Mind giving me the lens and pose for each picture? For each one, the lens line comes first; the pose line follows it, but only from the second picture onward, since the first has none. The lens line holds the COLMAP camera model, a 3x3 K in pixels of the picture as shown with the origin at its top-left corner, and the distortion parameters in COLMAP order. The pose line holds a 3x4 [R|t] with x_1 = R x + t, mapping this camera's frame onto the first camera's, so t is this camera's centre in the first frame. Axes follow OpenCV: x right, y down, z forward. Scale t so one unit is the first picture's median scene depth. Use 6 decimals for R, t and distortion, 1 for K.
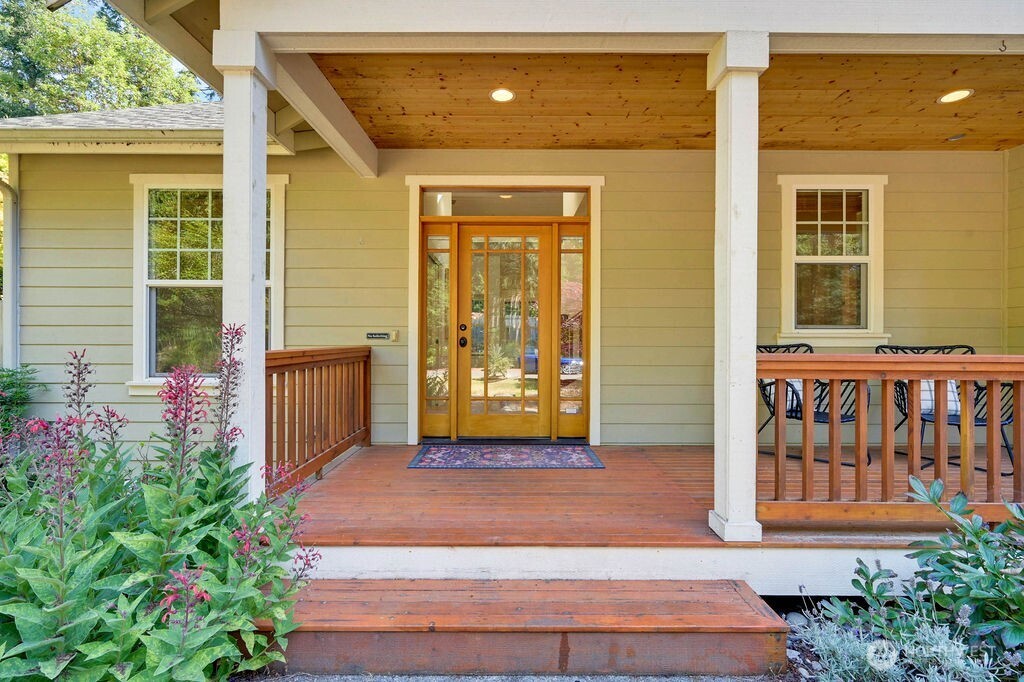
lens RADIAL K [[464.0, 0, 511.9], [0, 464.0, 342.4], [0, 0, 1]] dist [-0.001295, 0.000025]
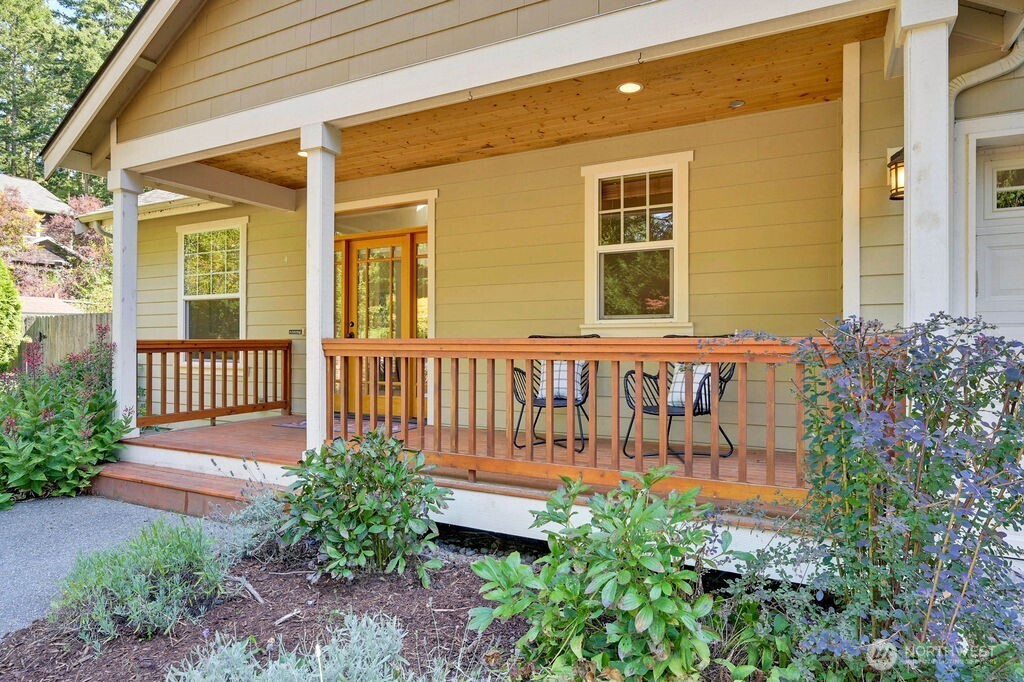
lens RADIAL K [[600.3, 0, 512.5], [0, 600.3, 338.8], [0, 0, 1]] dist [-0.003425, 0.000162]
pose [[0.885457, -0.006414, -0.464677, 1.046209], [0.002504, 0.999956, -0.009030, 0.023196], [0.464715, 0.006832, 0.885434, -0.219377]]
